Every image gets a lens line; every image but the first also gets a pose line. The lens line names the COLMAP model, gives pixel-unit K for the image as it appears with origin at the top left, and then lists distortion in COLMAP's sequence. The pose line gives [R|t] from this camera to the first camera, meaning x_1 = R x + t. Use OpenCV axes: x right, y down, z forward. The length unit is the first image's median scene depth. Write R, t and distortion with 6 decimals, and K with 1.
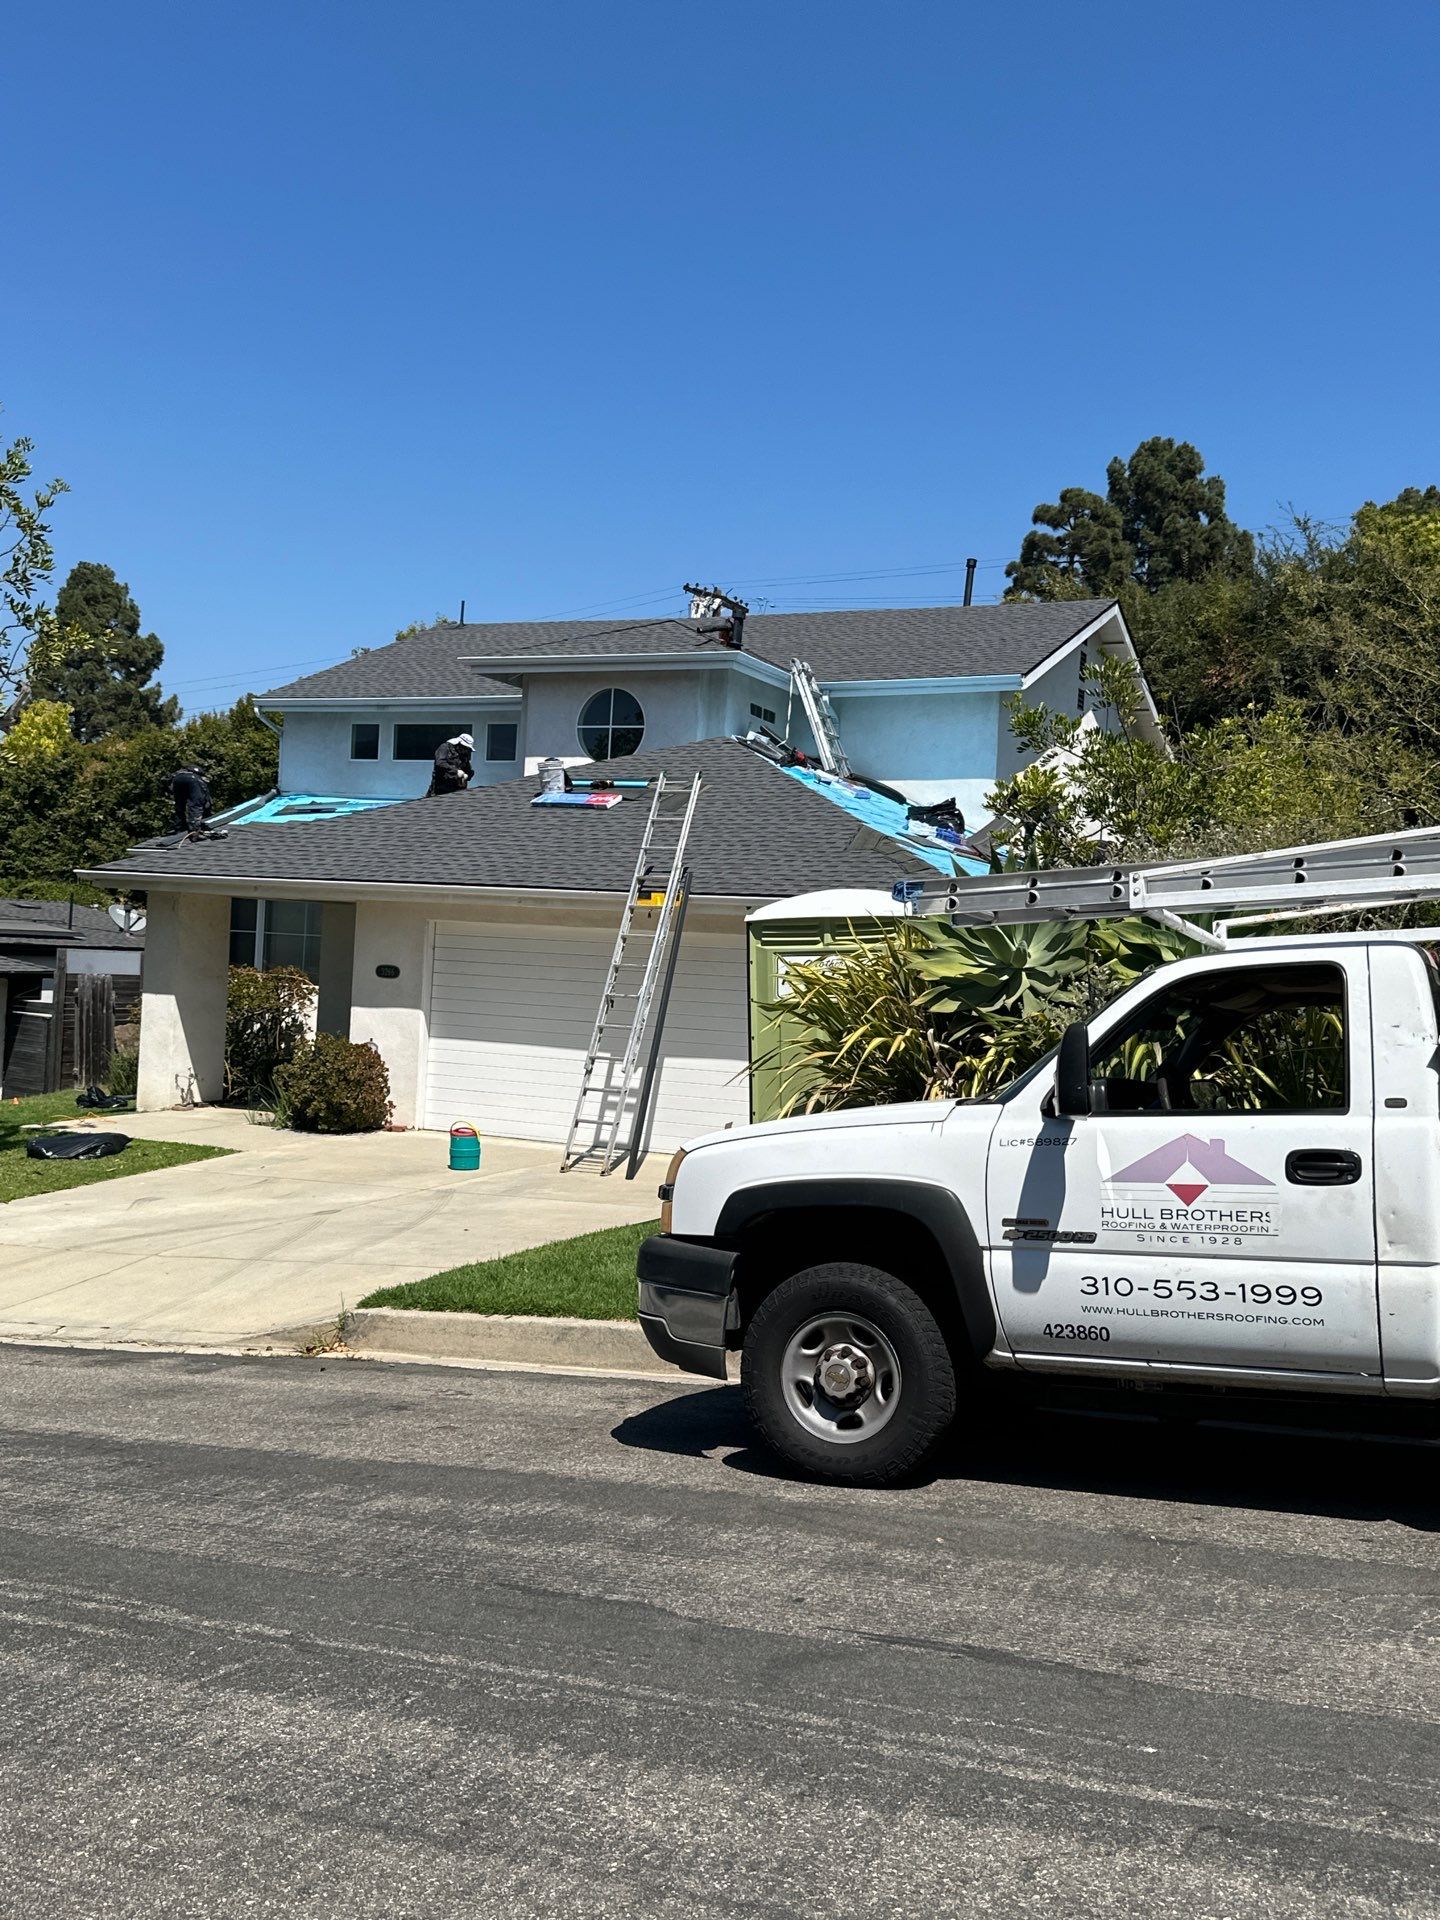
lens RADIAL K [[1544.3, 0, 724.2], [0, 1544.3, 963.3], [0, 0, 1]] dist [0.110690, 0.003479]
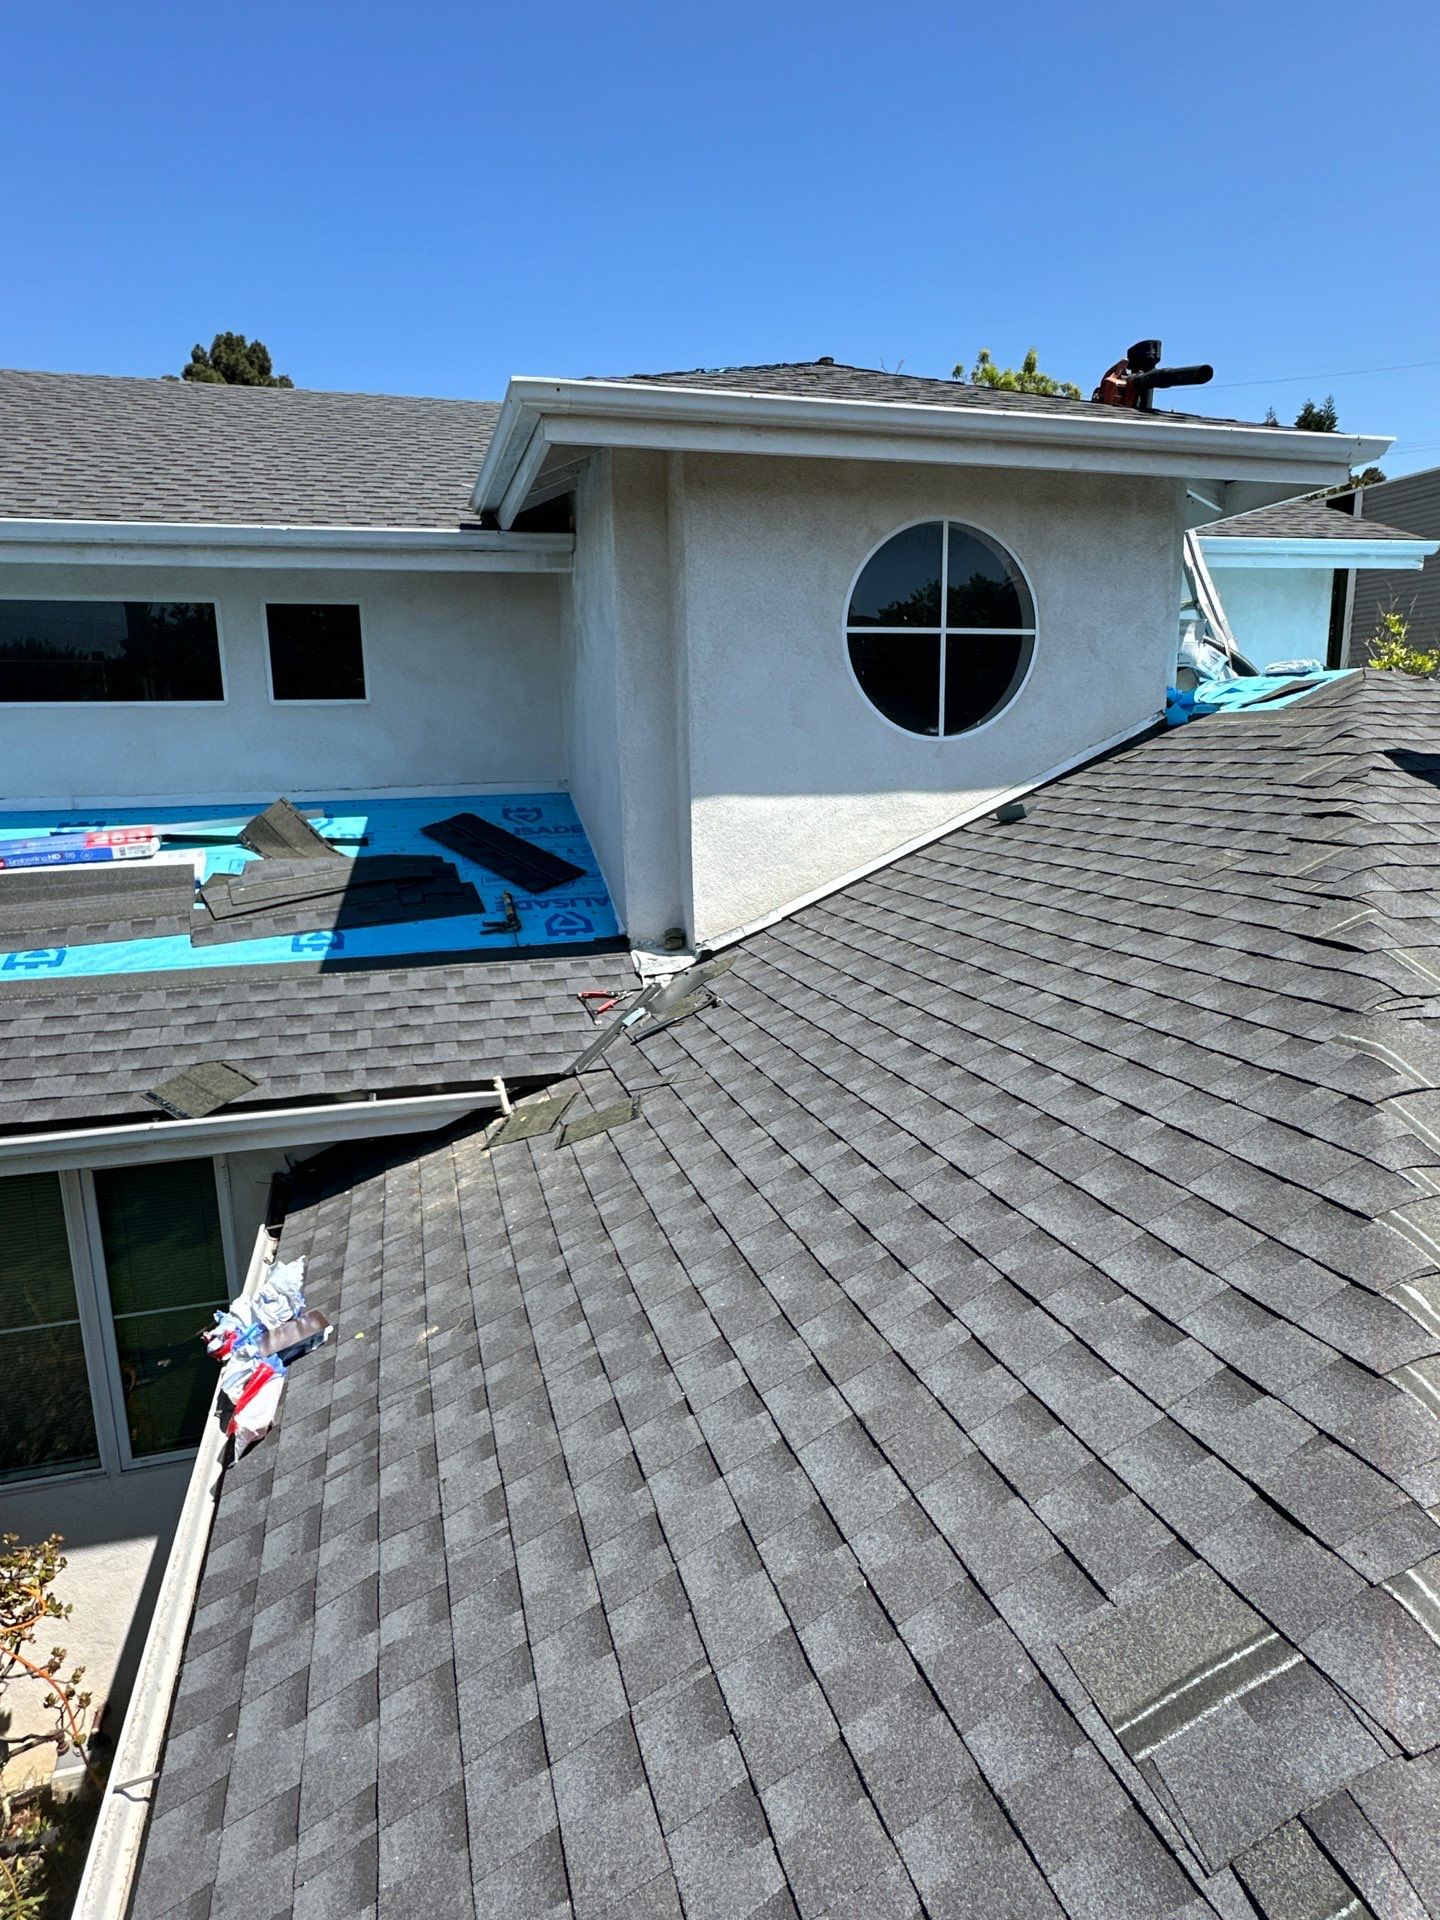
lens RADIAL K [[1081.6, 0, 709.2], [0, 1081.6, 954.9], [0, 0, 1]] dist [-0.004738, 0.000323]
pose [[0.763301, -0.186779, 0.618454, -0.101344], [0.074135, 0.976295, 0.203351, -0.046635], [-0.641775, -0.109369, 0.759054, 0.289836]]
